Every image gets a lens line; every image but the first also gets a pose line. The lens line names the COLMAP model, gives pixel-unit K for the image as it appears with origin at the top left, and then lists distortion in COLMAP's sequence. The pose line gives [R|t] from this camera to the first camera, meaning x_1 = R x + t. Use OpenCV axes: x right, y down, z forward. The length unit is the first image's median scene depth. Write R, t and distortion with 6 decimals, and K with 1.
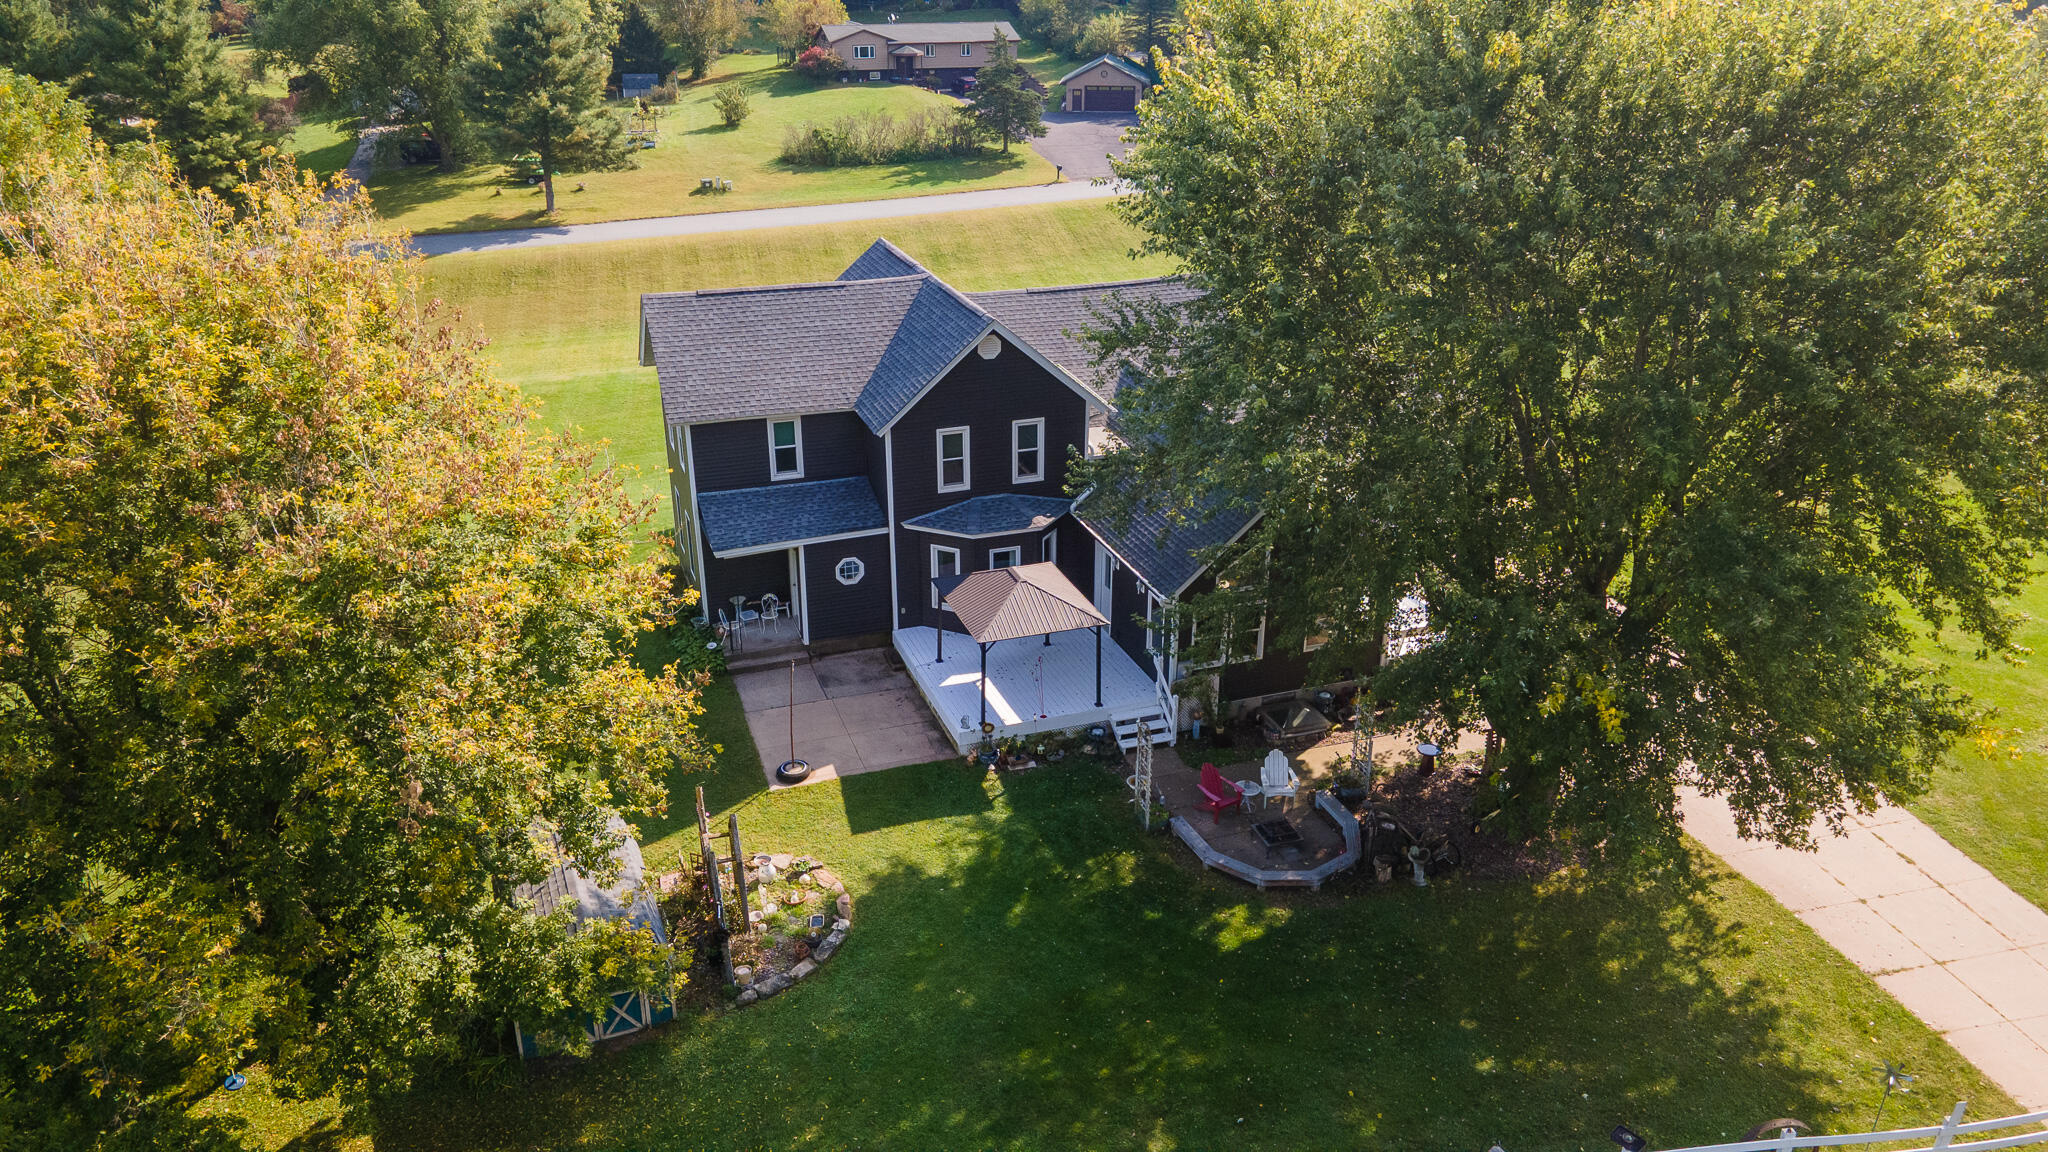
lens RADIAL K [[1495.5, 0, 1023.0], [0, 1495.5, 575.0], [0, 0, 1]] dist [0.022246, 0.036398]
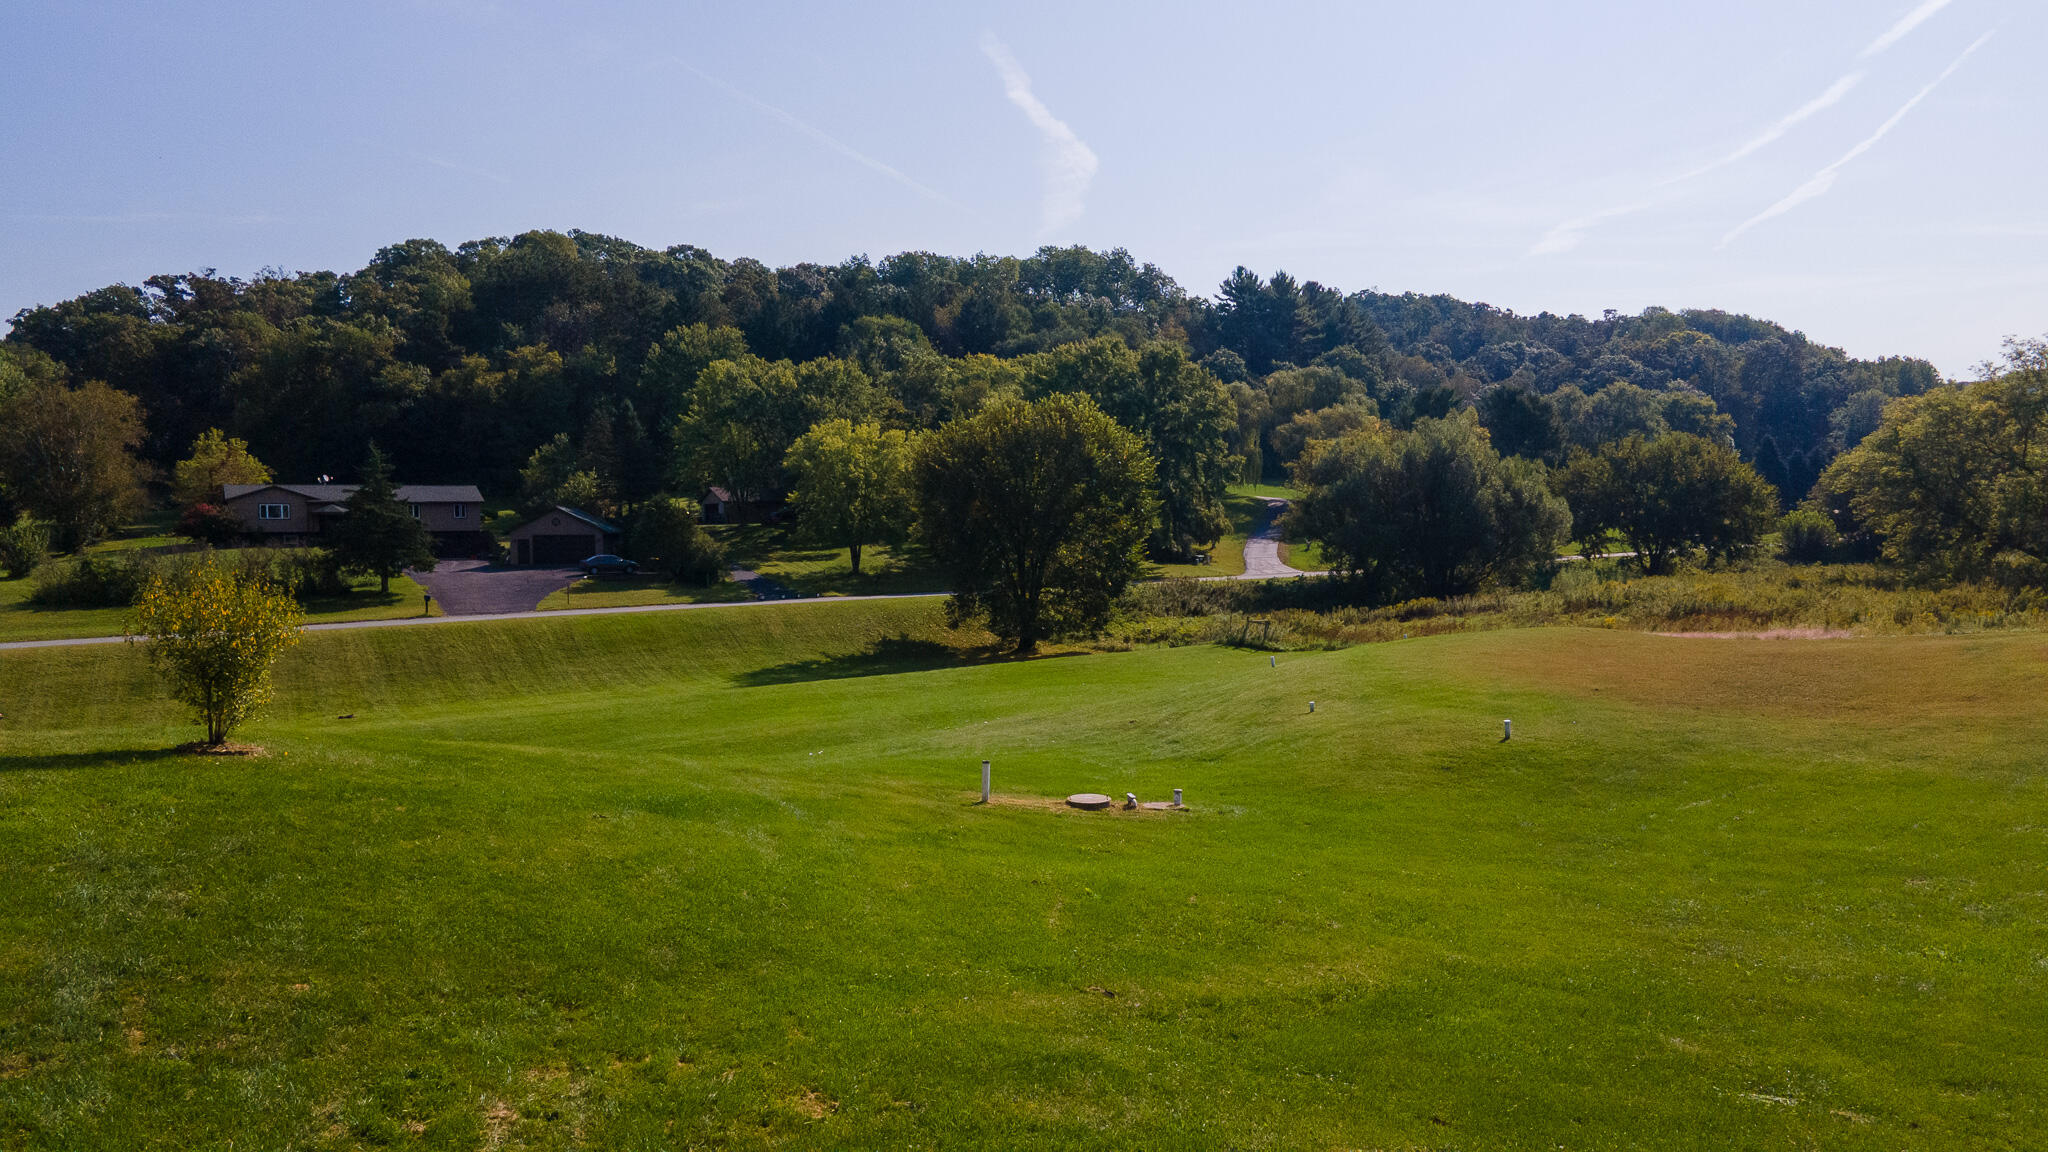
lens RADIAL K [[1495.5, 0, 1022.8], [0, 1495.5, 574.6], [0, 0, 1]] dist [0.022246, 0.036398]
pose [[0.980173, -0.021801, 0.196938, 0.646945], [0.092510, 0.929301, -0.357550, 0.094357], [-0.175220, 0.368680, 0.912893, 0.850122]]
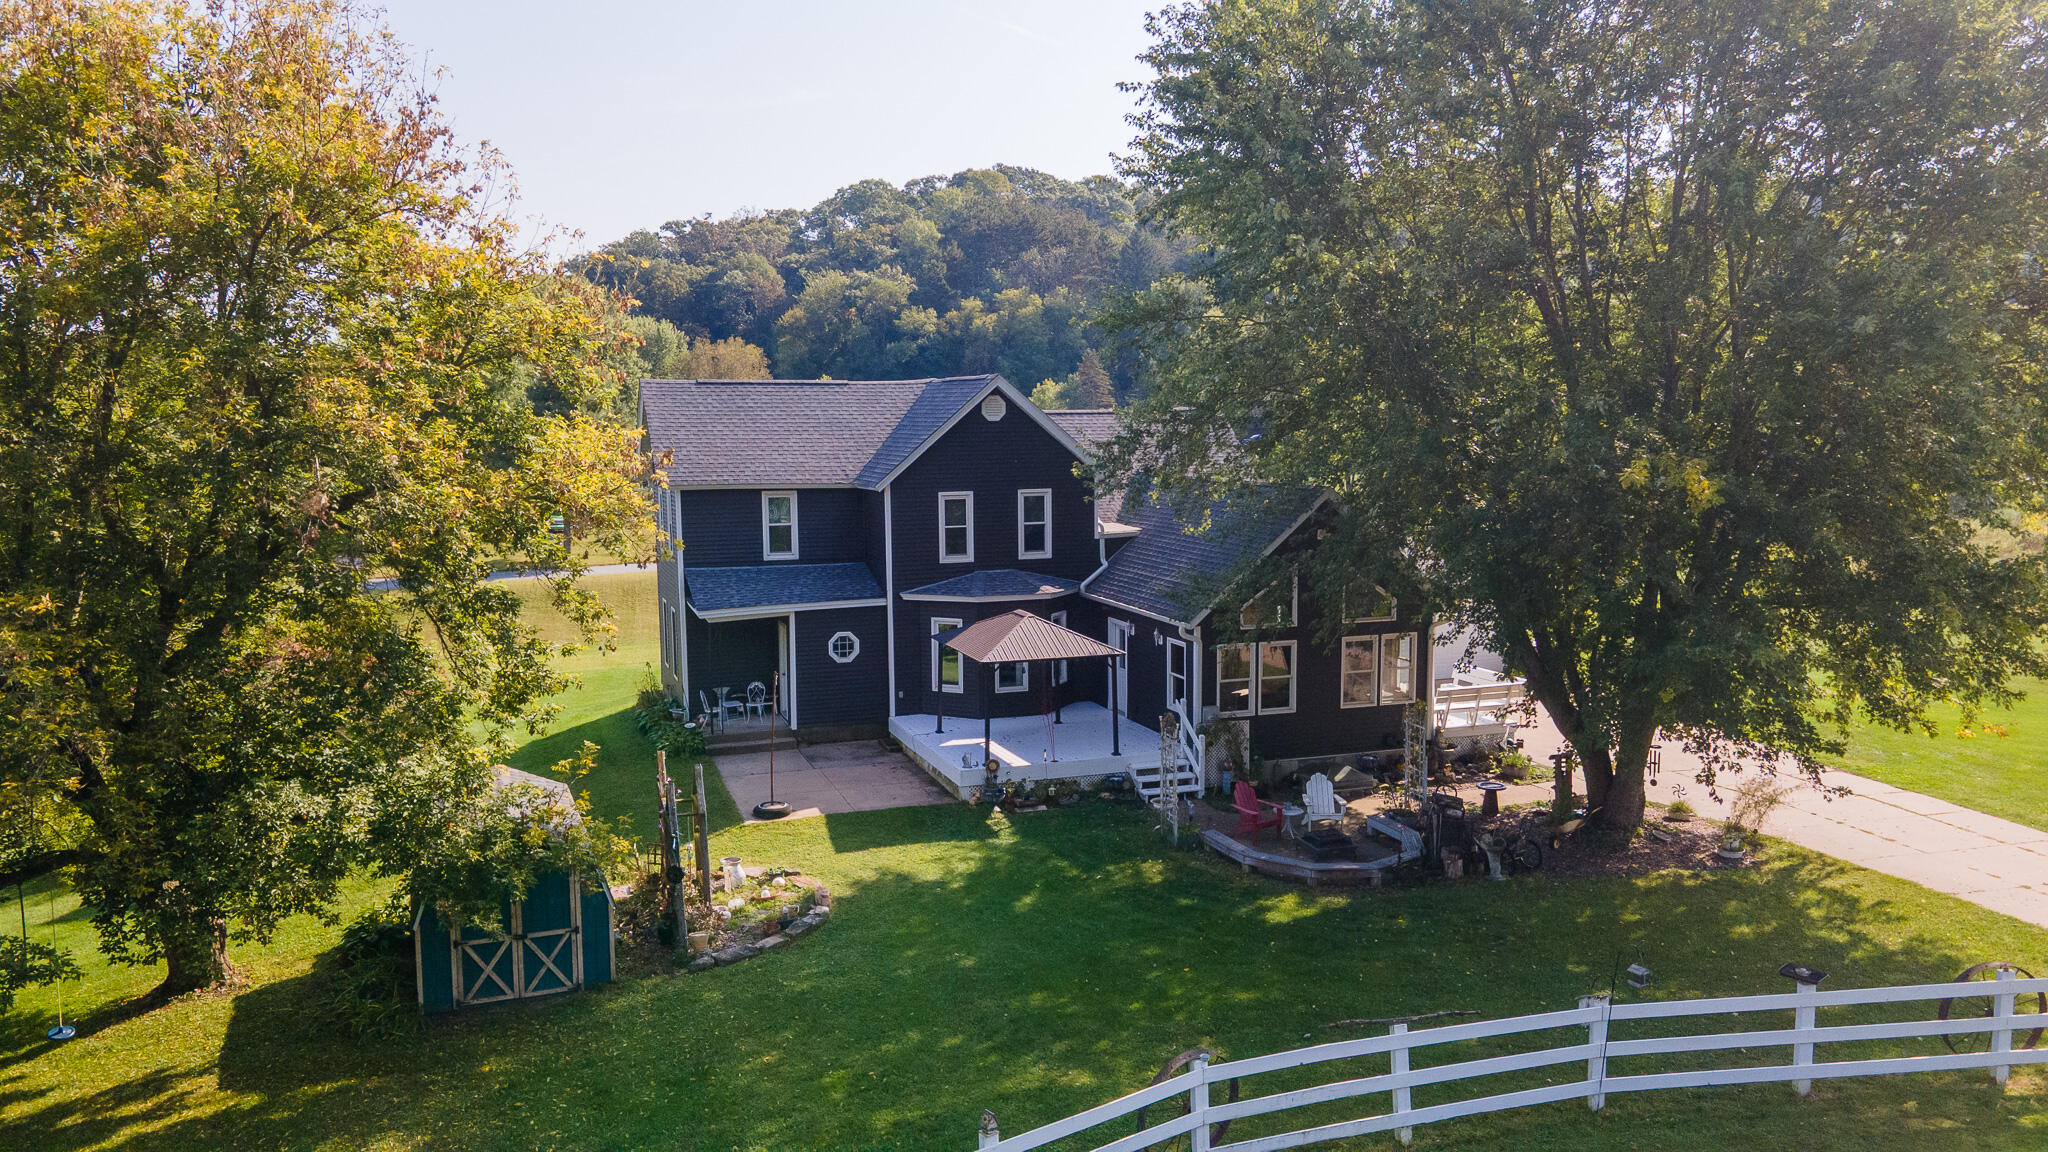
lens RADIAL K [[1495.5, 0, 1019.8], [0, 1495.5, 573.6], [0, 0, 1]] dist [0.022246, 0.036398]
pose [[0.999935, -0.009431, -0.006470, -0.000300], [0.007074, 0.954510, -0.298094, 0.250589], [0.008987, 0.298028, 0.954515, 0.111415]]
